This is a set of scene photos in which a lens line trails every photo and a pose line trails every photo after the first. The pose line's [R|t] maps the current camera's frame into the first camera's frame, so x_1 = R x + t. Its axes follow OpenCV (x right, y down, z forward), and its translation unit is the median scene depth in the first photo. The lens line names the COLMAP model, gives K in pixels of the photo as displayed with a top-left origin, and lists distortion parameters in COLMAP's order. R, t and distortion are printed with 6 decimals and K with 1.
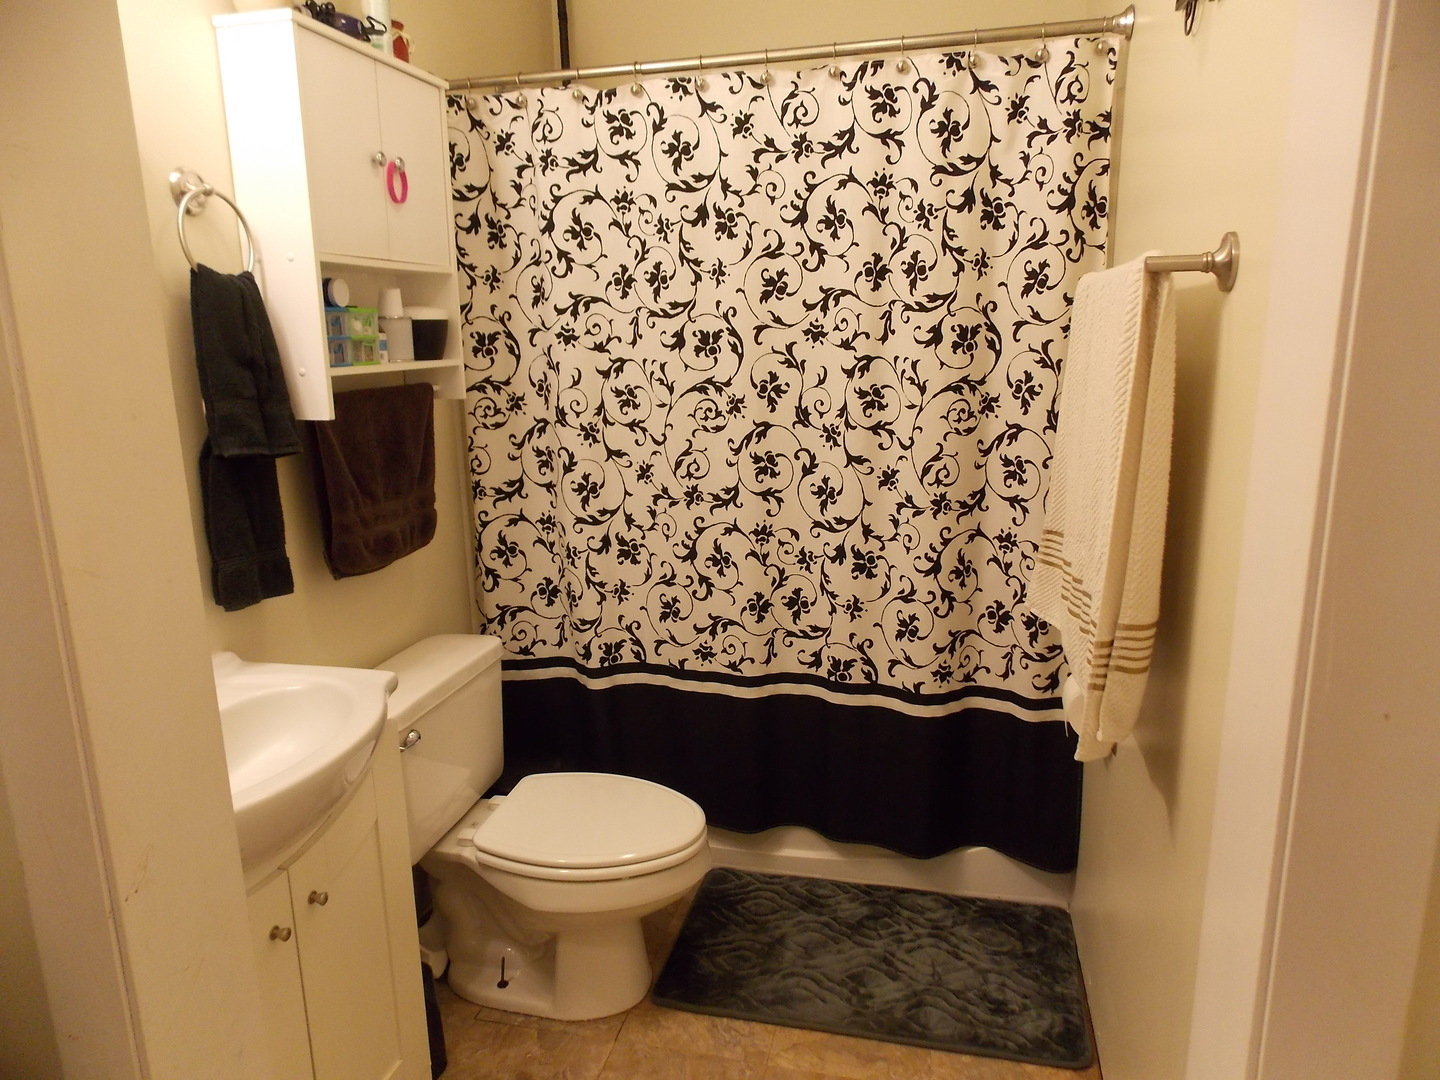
lens RADIAL K [[945.8, 0, 718.4], [0, 945.8, 542.1], [0, 0, 1]] dist [0.001474, -0.000321]
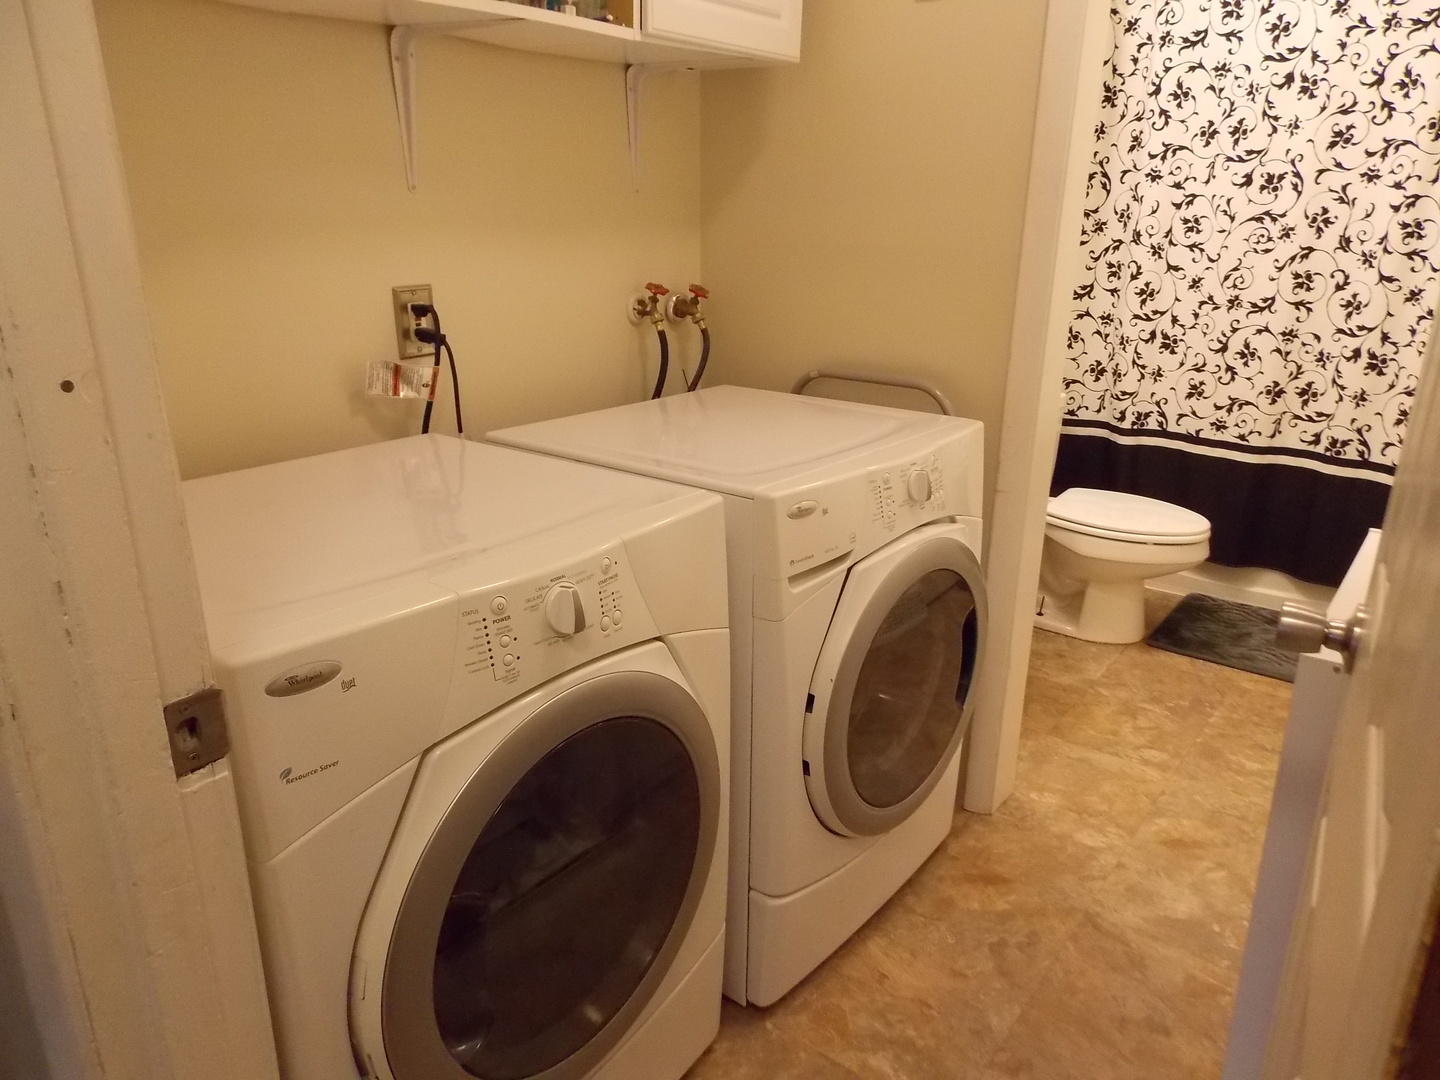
lens RADIAL K [[1024.6, 0, 716.1], [0, 1024.6, 532.3], [0, 0, 1]] dist [0.052823, -0.014241]
pose [[0.916181, 0.157791, -0.368395, -0.105644], [-0.119925, 0.985050, 0.123668, 0.176198], [0.382401, -0.069123, 0.921407, -0.645881]]
